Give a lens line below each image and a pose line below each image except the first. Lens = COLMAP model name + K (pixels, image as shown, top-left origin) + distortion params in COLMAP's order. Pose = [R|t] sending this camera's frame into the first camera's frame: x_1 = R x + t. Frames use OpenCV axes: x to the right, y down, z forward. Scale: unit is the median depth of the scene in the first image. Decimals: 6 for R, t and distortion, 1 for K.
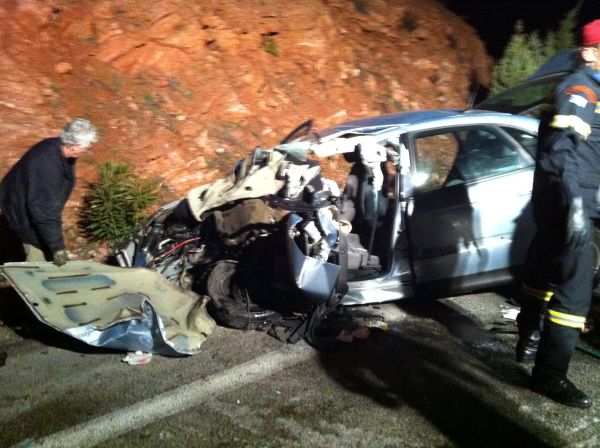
lens RADIAL K [[541.4, 0, 324.2], [0, 541.4, 224.2], [0, 0, 1]] dist [0.061316, -0.173467]
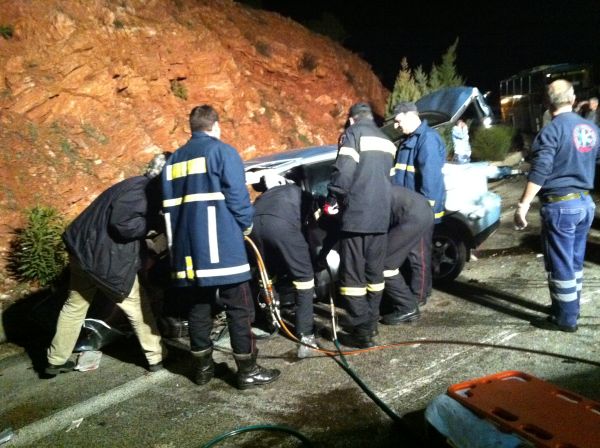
lens RADIAL K [[541.4, 0, 324.2], [0, 541.4, 224.2], [0, 0, 1]] dist [0.061316, -0.173467]
pose [[0.986387, -0.075267, 0.146202, 0.006027], [0.083434, 0.995230, -0.050553, 0.013717], [-0.141700, 0.062064, 0.987962, -0.090341]]
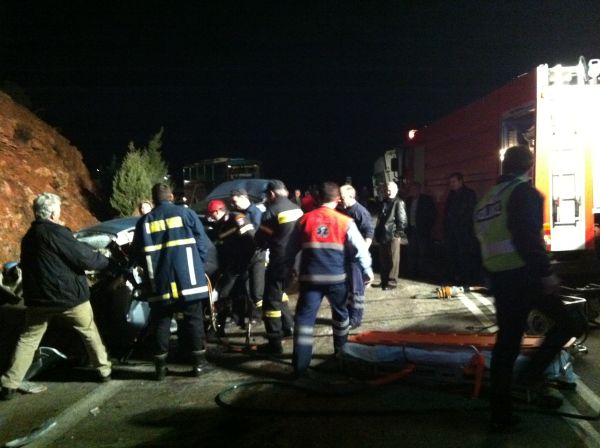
lens RADIAL K [[541.4, 0, 324.2], [0, 541.4, 224.2], [0, 0, 1]] dist [0.061316, -0.173467]
pose [[0.713059, -0.027995, 0.700545, -0.269619], [0.154884, 0.980805, -0.118456, 0.037375], [-0.683782, 0.192969, 0.703708, -0.195630]]
